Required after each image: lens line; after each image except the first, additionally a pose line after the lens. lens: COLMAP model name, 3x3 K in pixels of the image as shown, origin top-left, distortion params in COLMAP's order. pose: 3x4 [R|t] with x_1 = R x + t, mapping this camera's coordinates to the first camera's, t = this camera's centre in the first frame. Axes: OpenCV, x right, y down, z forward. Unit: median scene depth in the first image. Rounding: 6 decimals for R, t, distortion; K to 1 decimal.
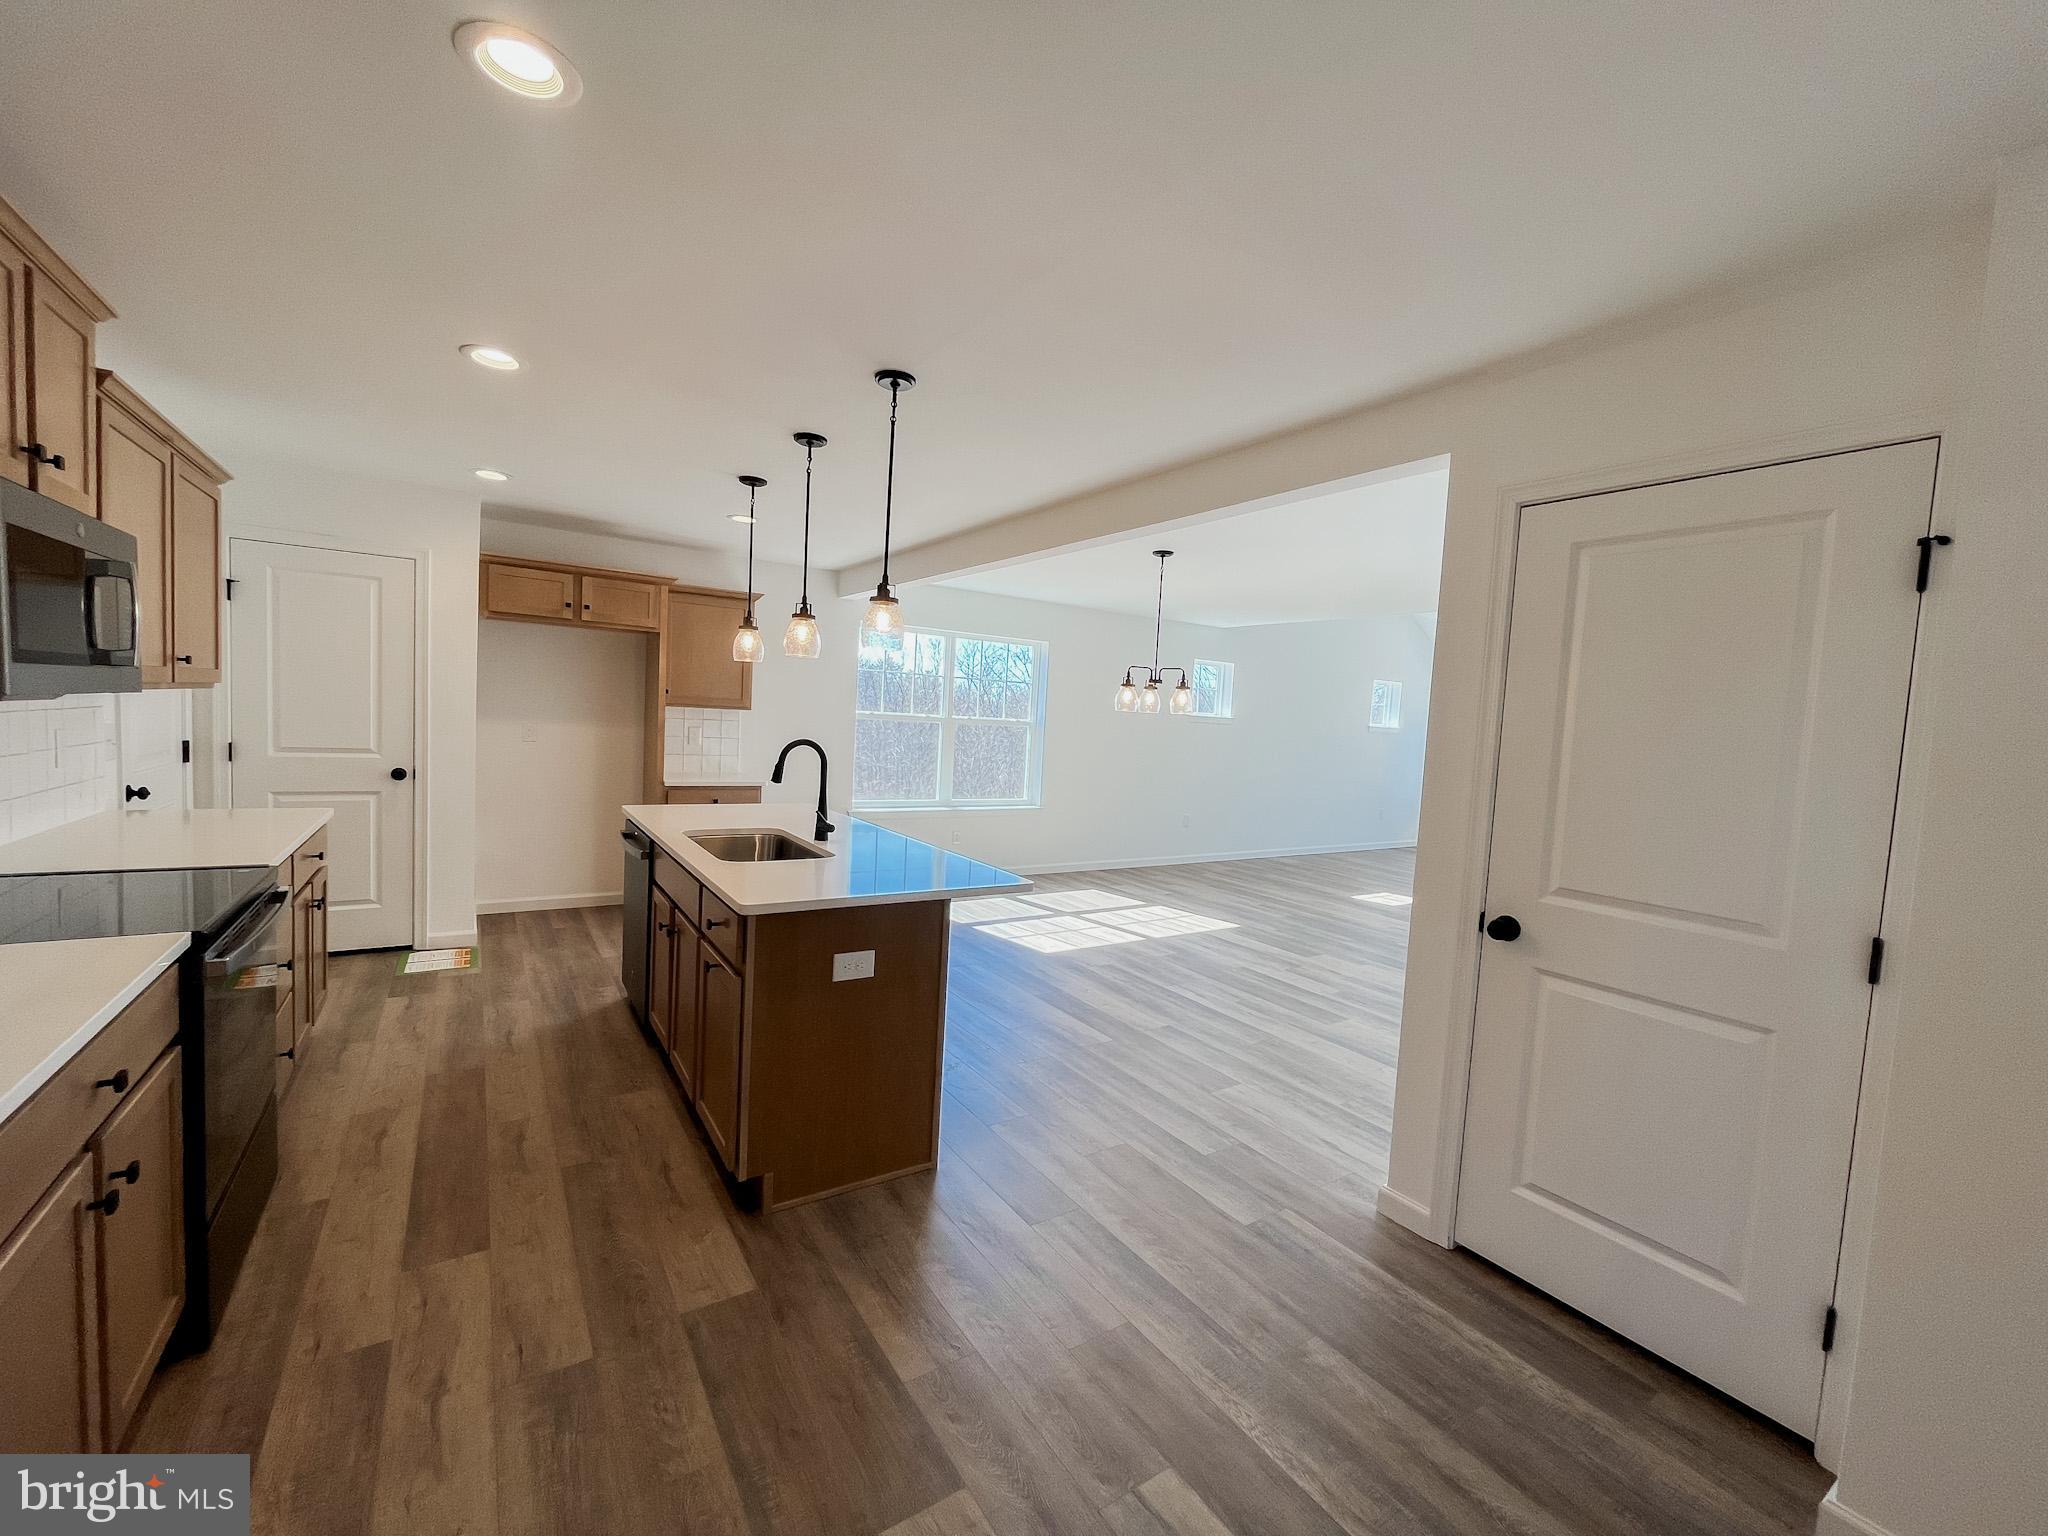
lens RADIAL K [[827.1, 0, 1021.9], [0, 827.1, 768.1], [0, 0, 1]] dist [-0.002273, -0.000427]
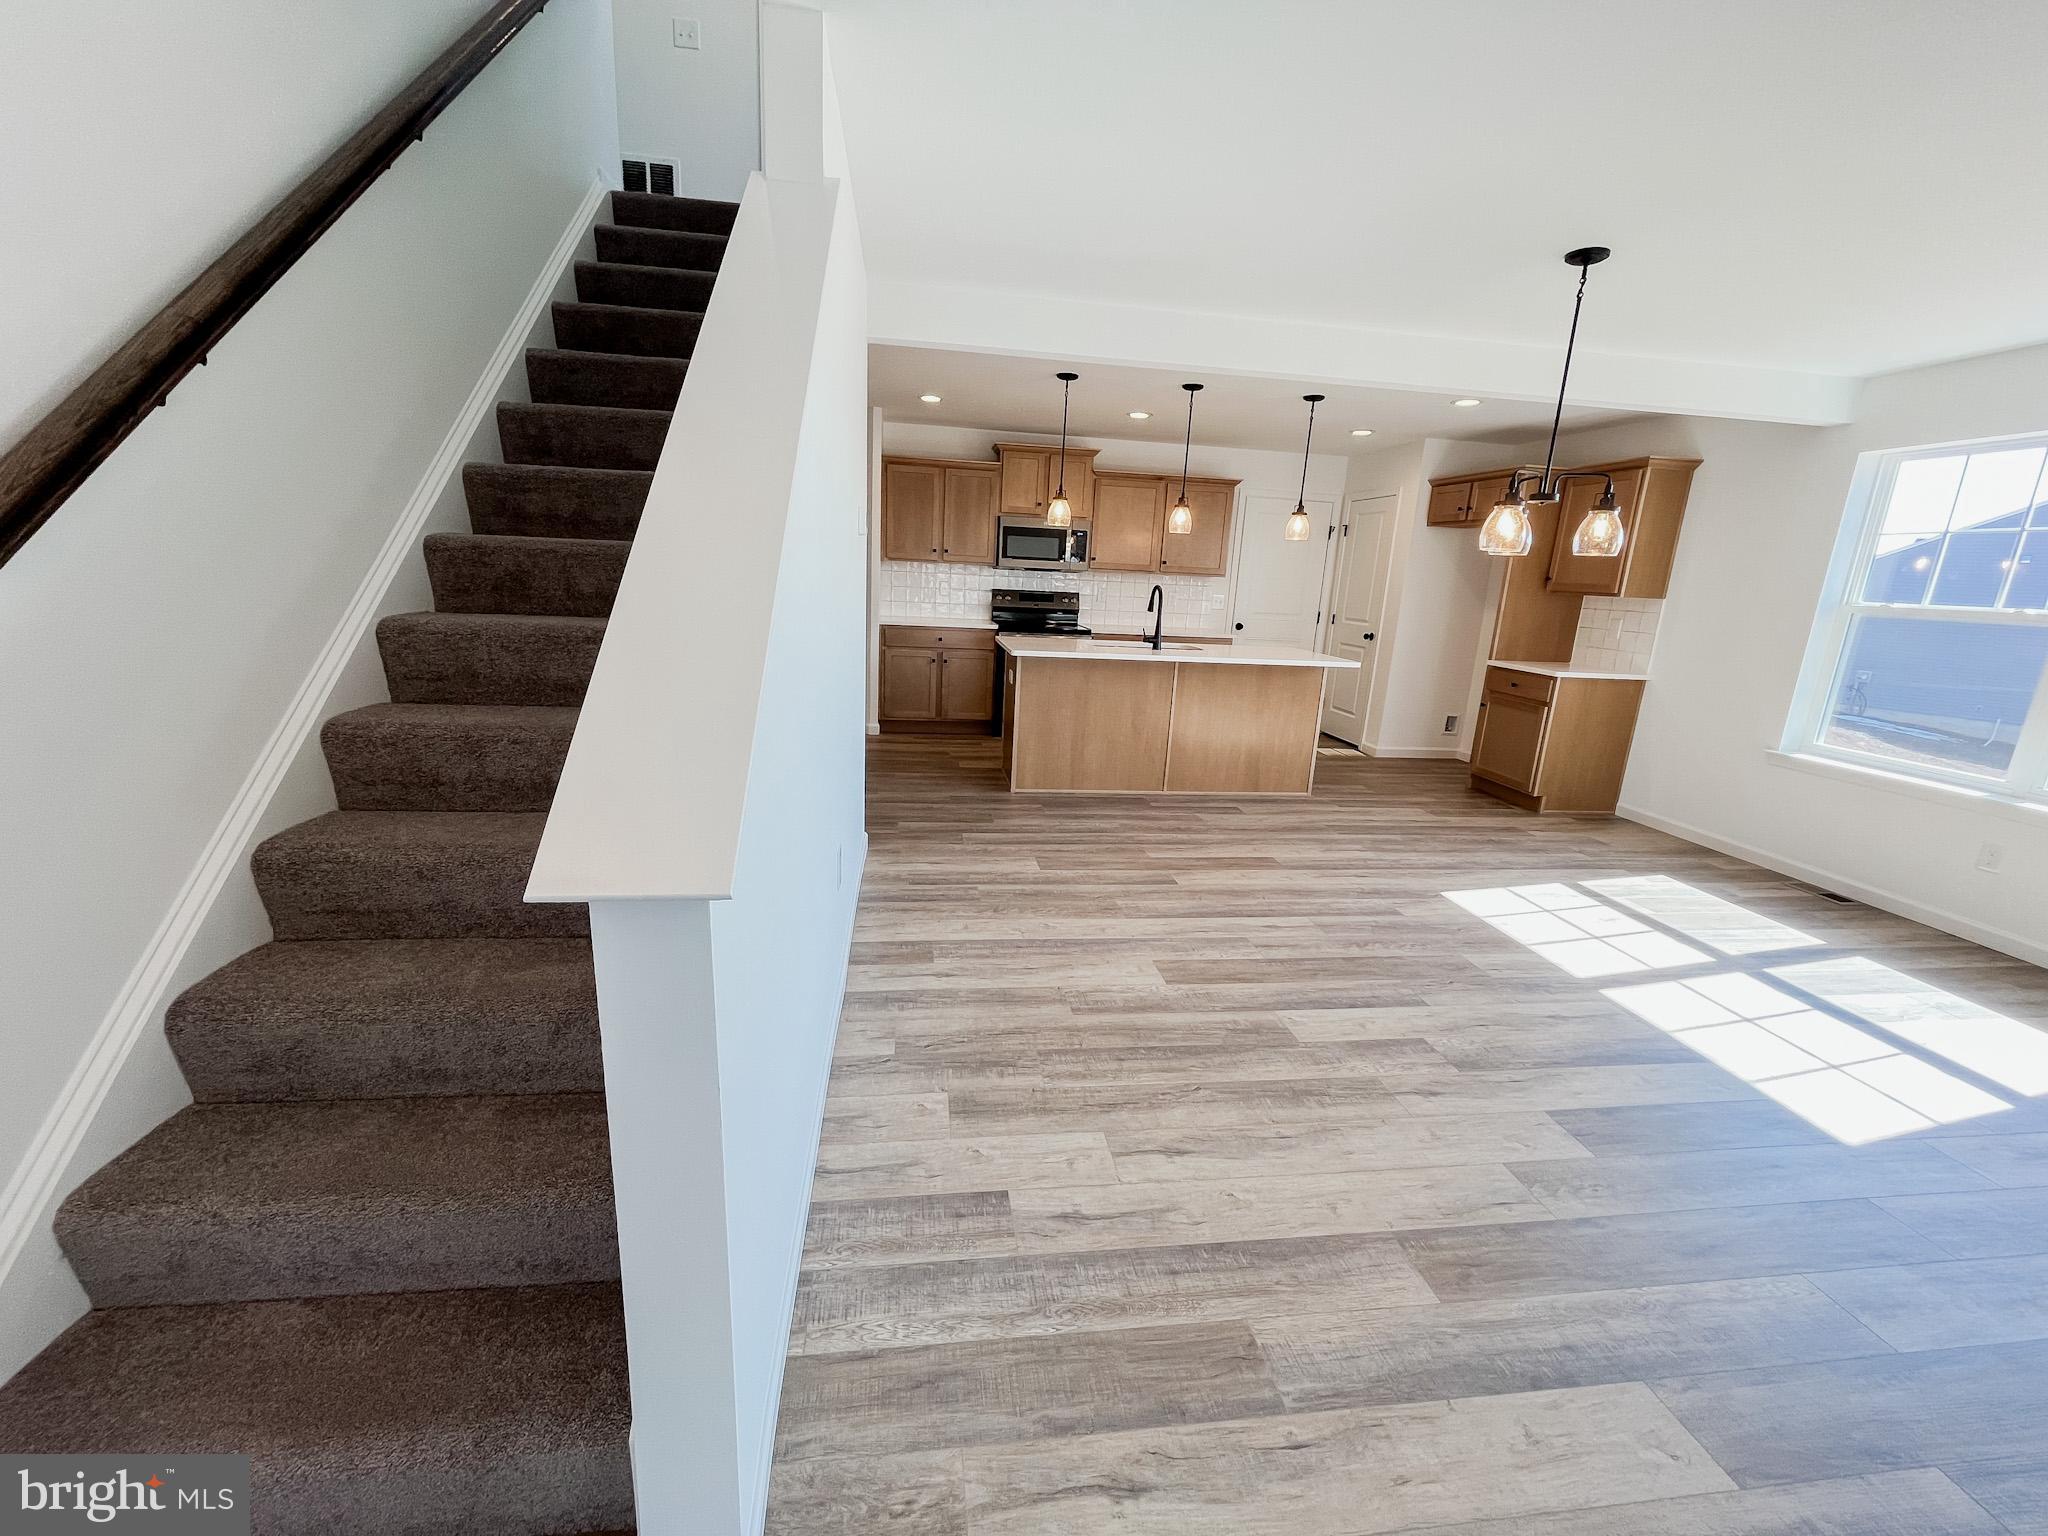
lens RADIAL K [[827.1, 0, 1016.1], [0, 827.1, 775.4], [0, 0, 1]] dist [-0.002273, -0.000427]
pose [[-0.437576, 0.142432, -0.887829, 0.940764], [-0.129468, 0.967106, 0.218960, 0.005078], [0.889812, 0.210756, -0.404742, 1.033347]]
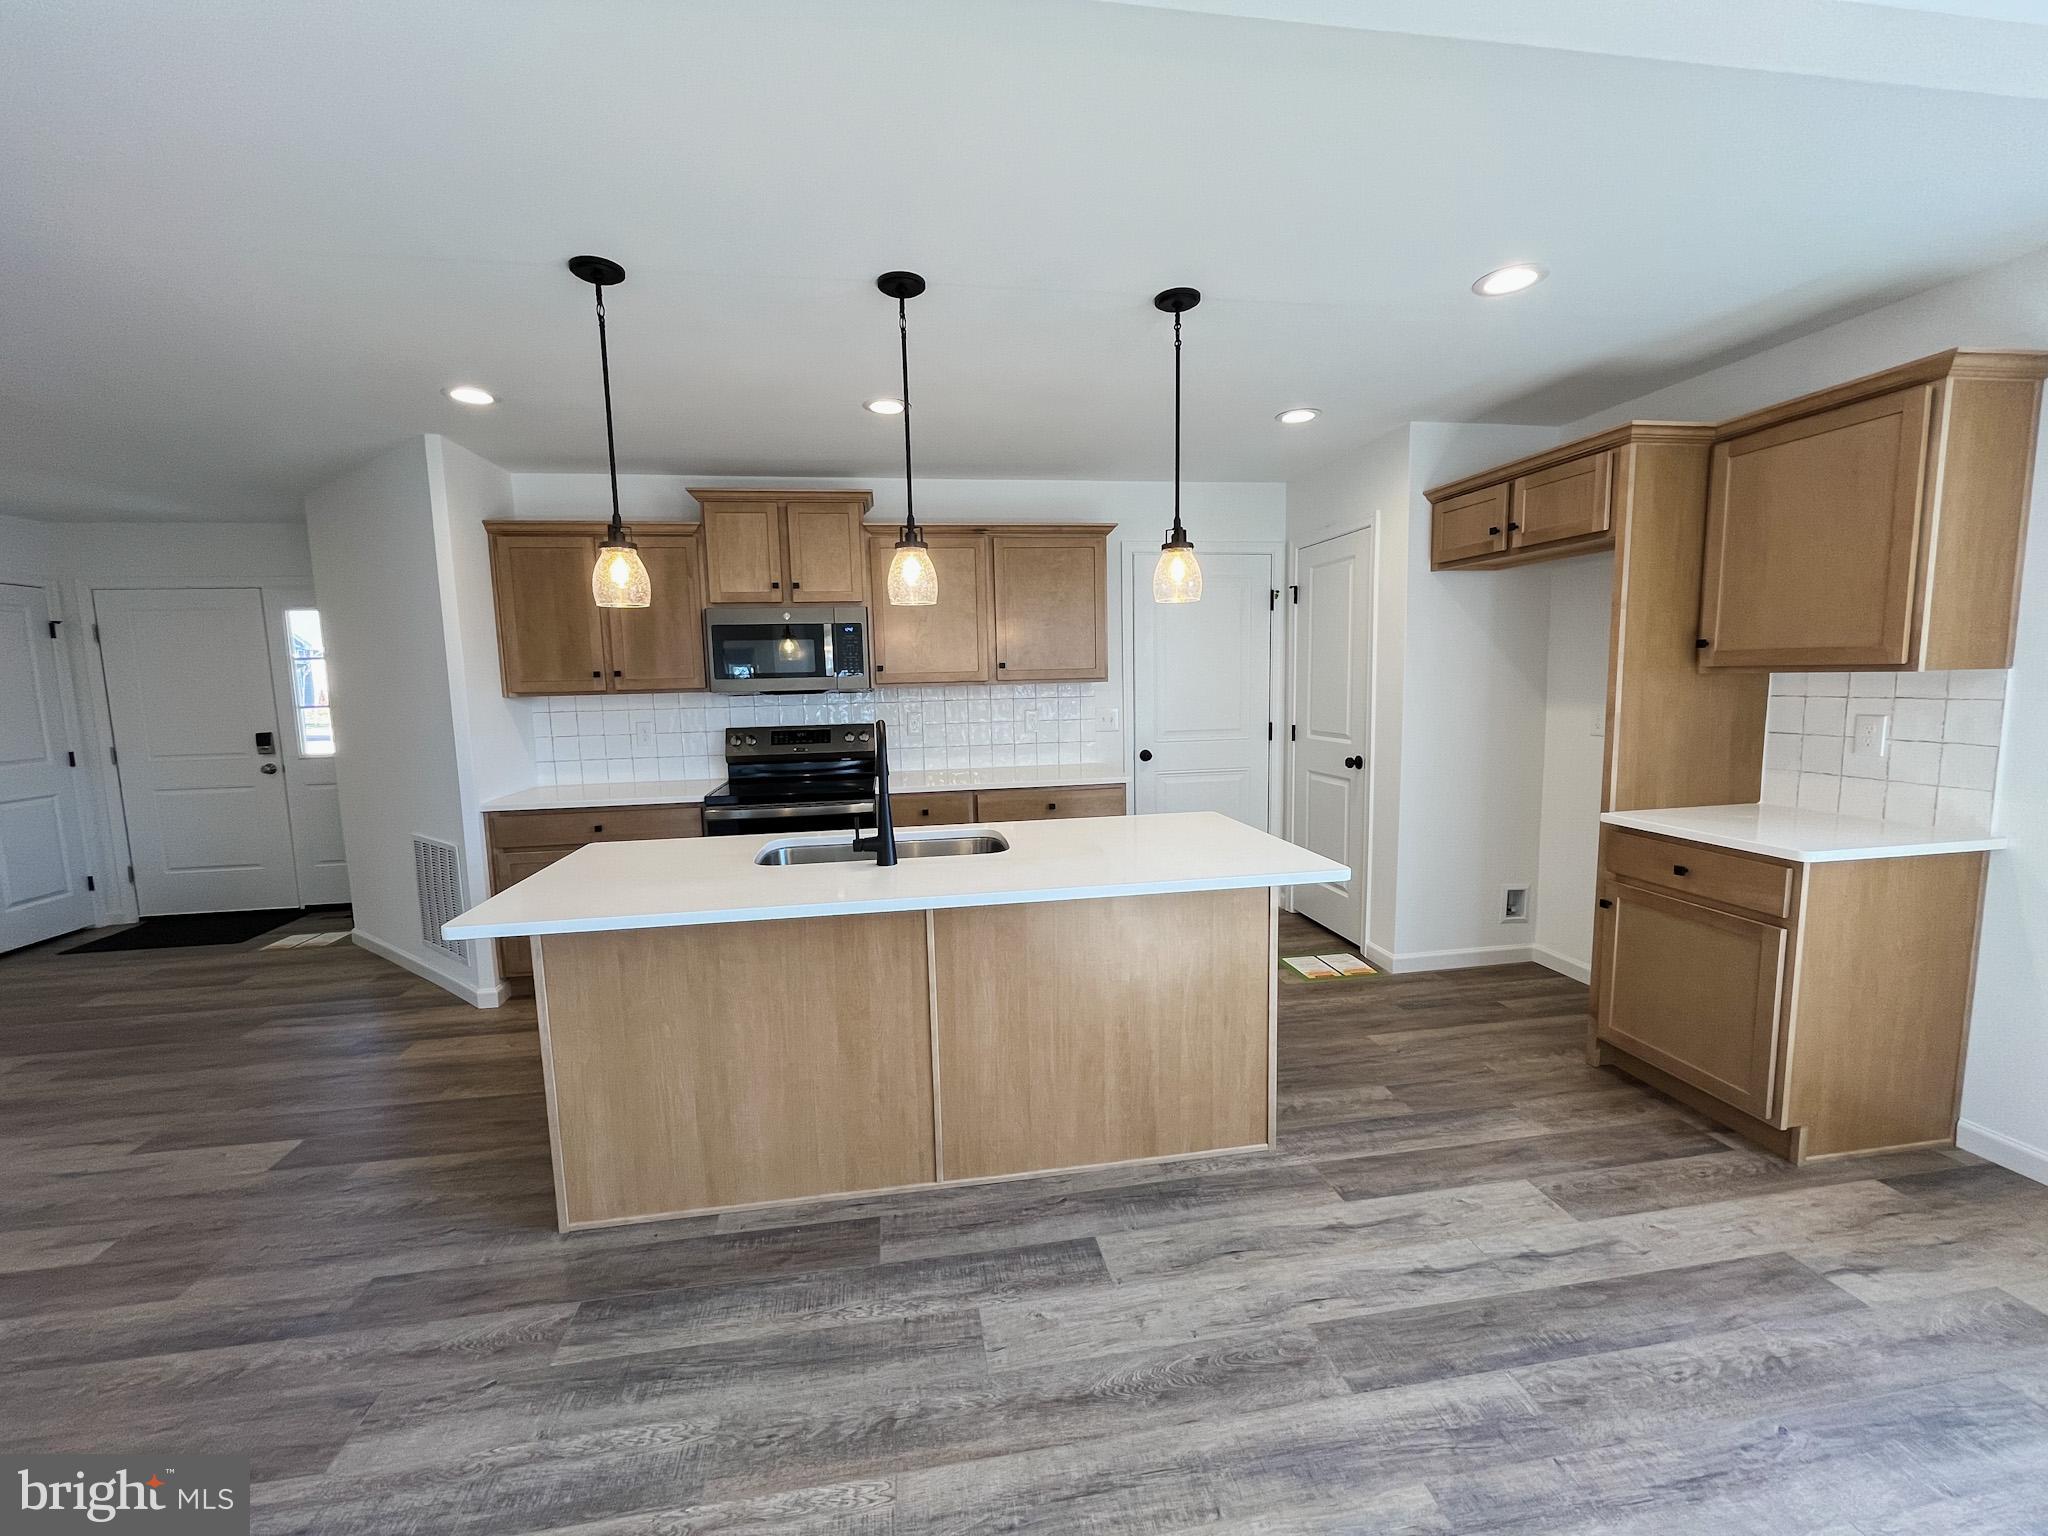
lens RADIAL K [[827.1, 0, 1018.4], [0, 827.1, 773.4], [0, 0, 1]] dist [-0.002273, -0.000427]
pose [[-0.418284, 0.061579, -0.906227, 0.243314], [-0.056538, 0.994000, 0.093639, -0.043944], [0.906555, 0.090404, -0.412293, 0.982651]]
